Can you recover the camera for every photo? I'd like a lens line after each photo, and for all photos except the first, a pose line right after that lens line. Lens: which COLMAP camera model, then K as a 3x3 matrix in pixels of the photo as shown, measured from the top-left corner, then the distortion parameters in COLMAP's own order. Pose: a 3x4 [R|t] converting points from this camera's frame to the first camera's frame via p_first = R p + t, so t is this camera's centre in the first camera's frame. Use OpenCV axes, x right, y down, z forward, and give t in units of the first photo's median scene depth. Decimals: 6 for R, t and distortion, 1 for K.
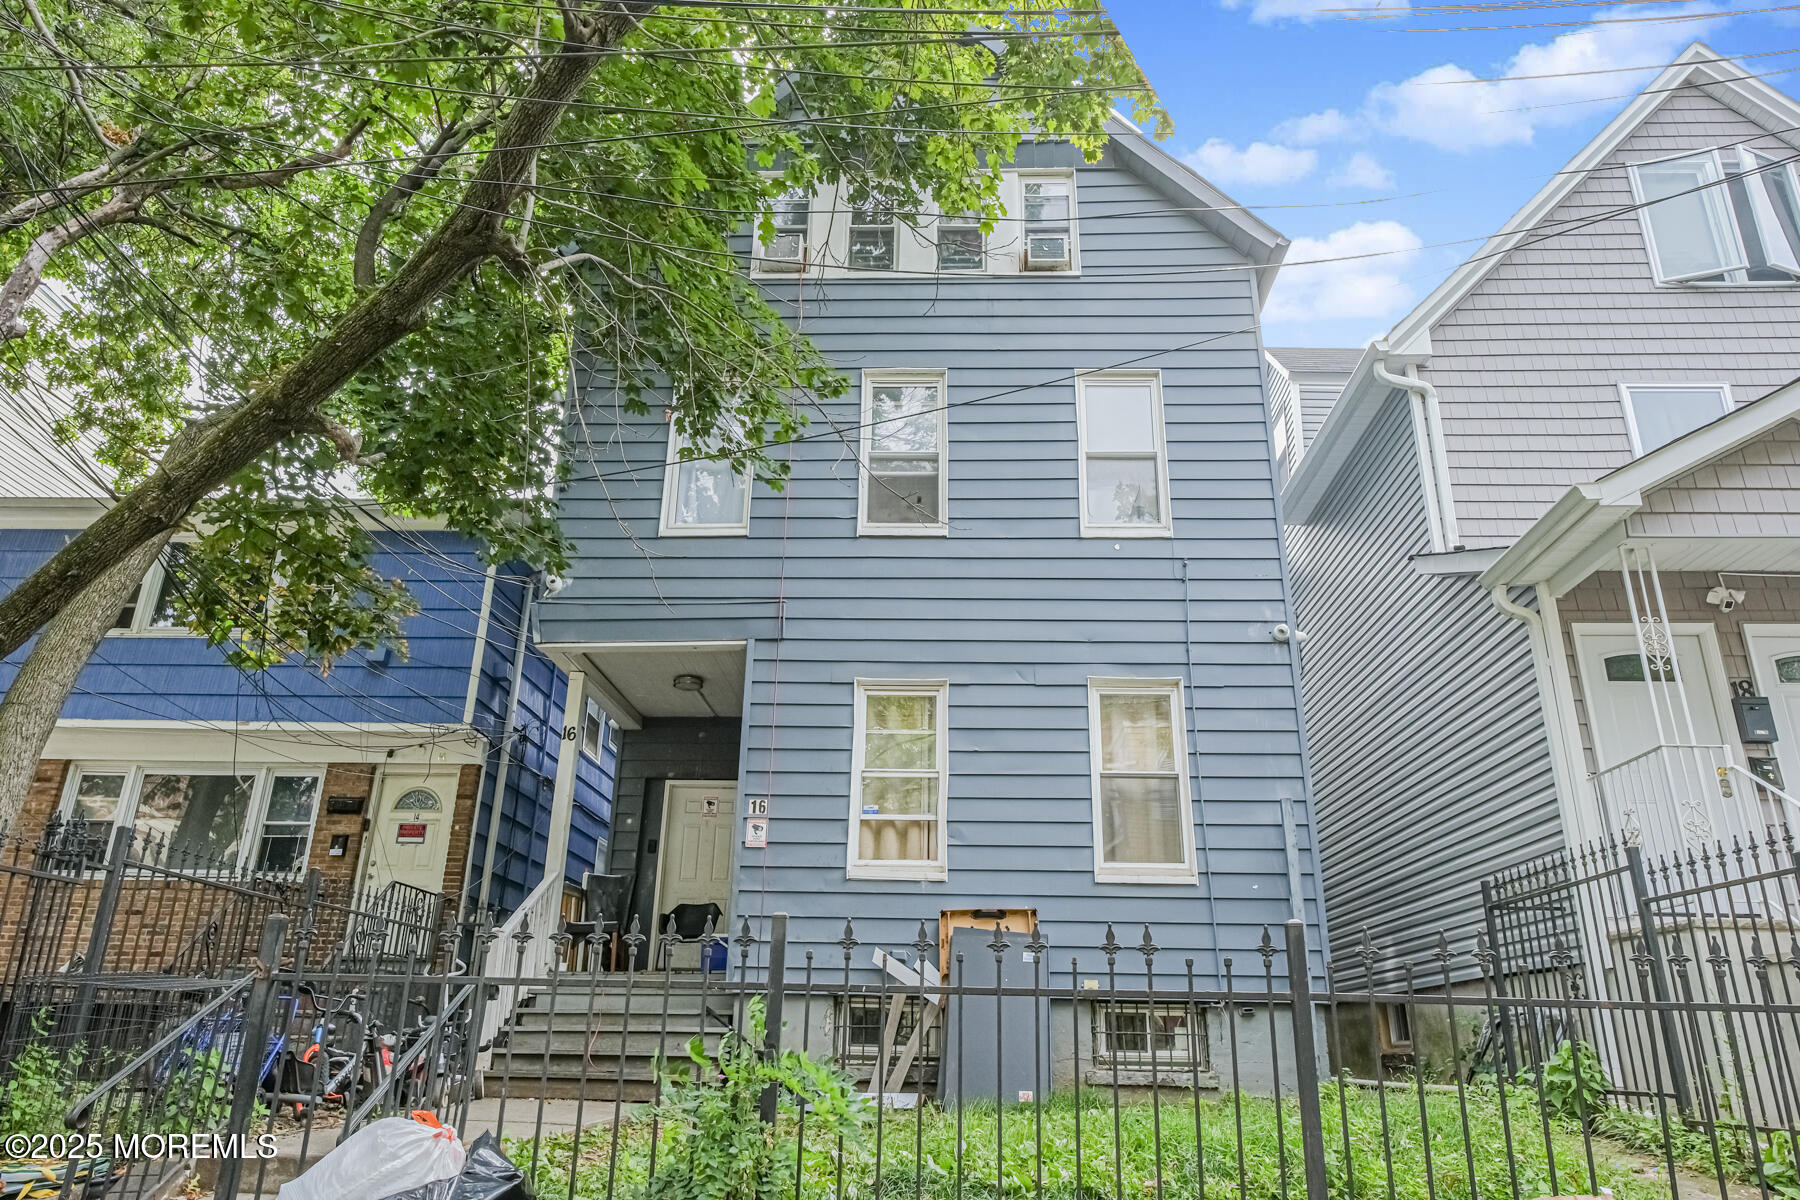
lens RADIAL K [[1200.9, 0, 897.1], [0, 1200.9, 597.7], [0, 0, 1]] dist [0.001483, 0.000283]
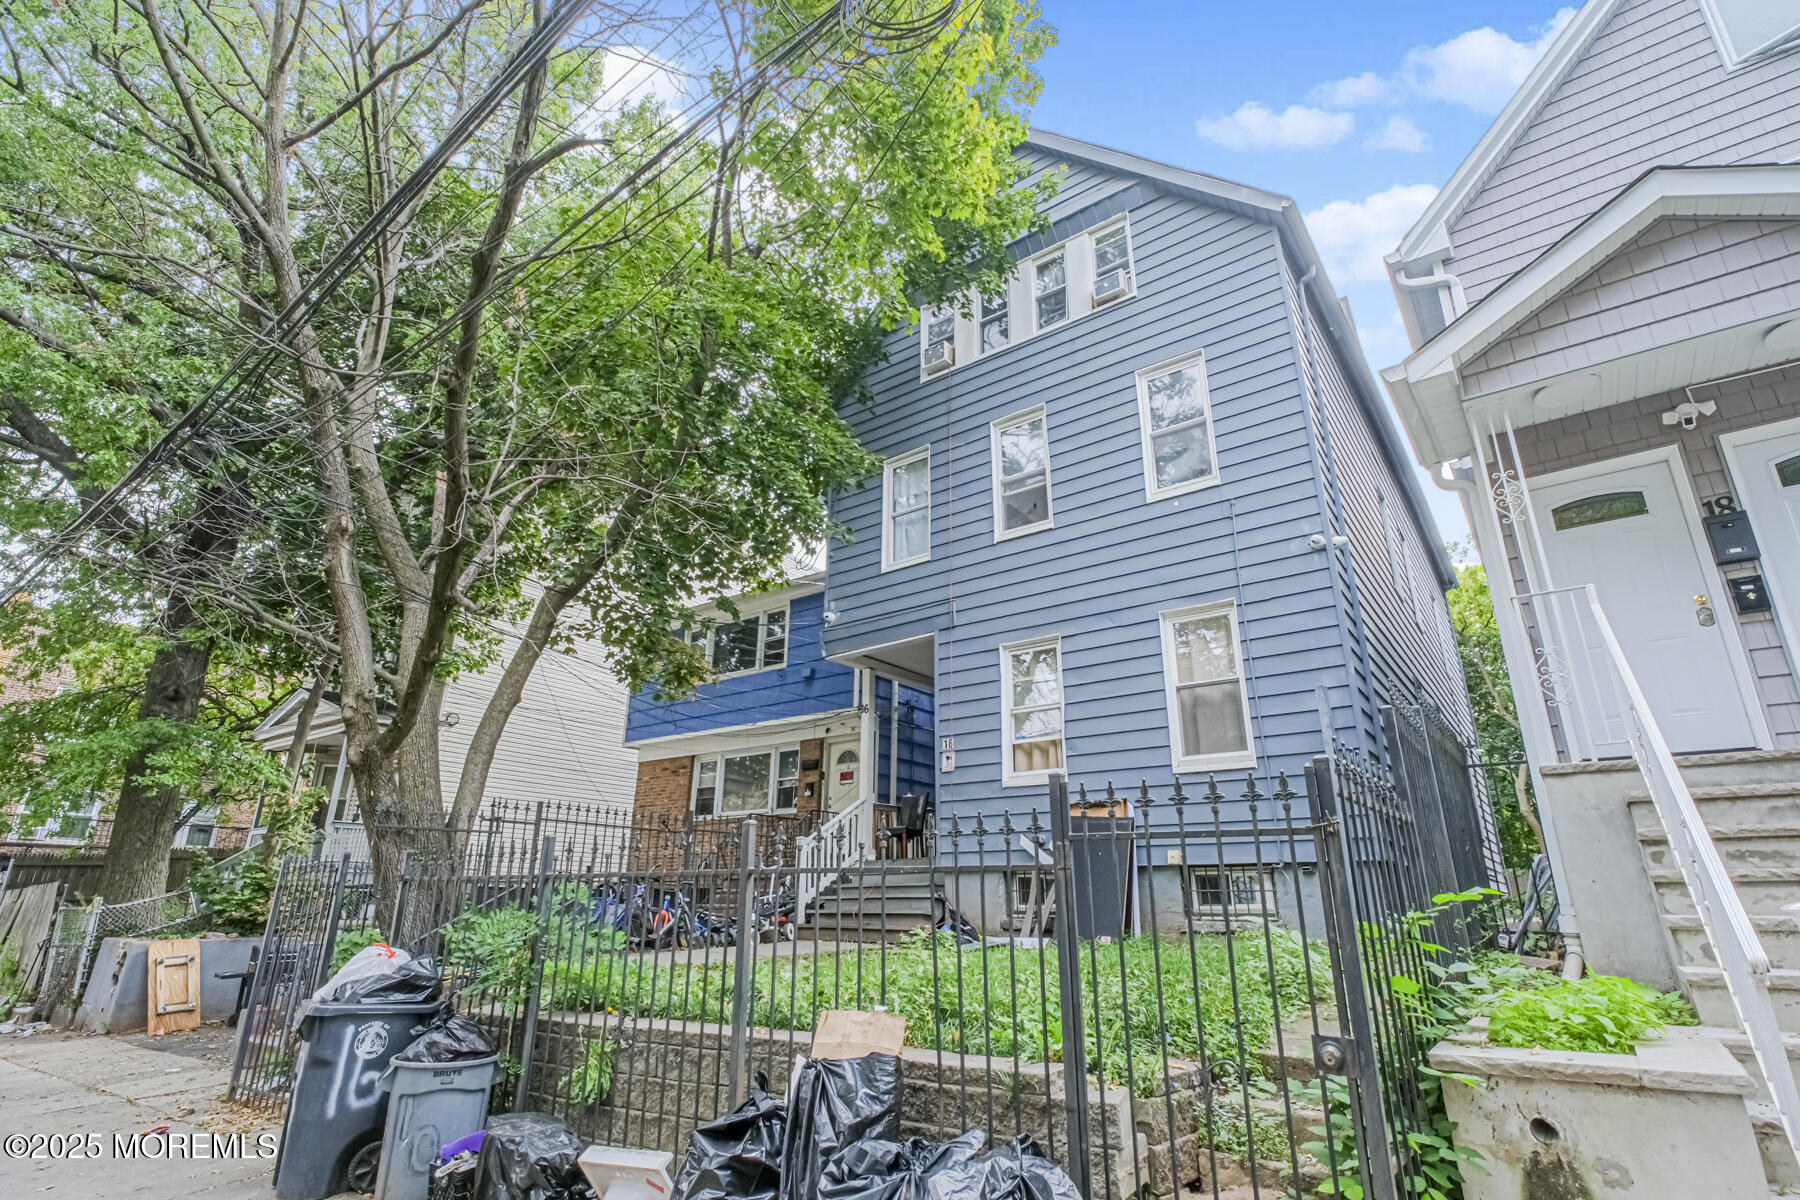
lens RADIAL K [[876.3, 0, 901.5], [0, 876.3, 601.4], [0, 0, 1]] dist [-0.000252, -0.000337]
pose [[0.827805, -0.199103, -0.524497, 0.416827], [0.211464, 0.976685, -0.037008, 0.031176], [0.519636, -0.080277, 0.850608, 0.074008]]
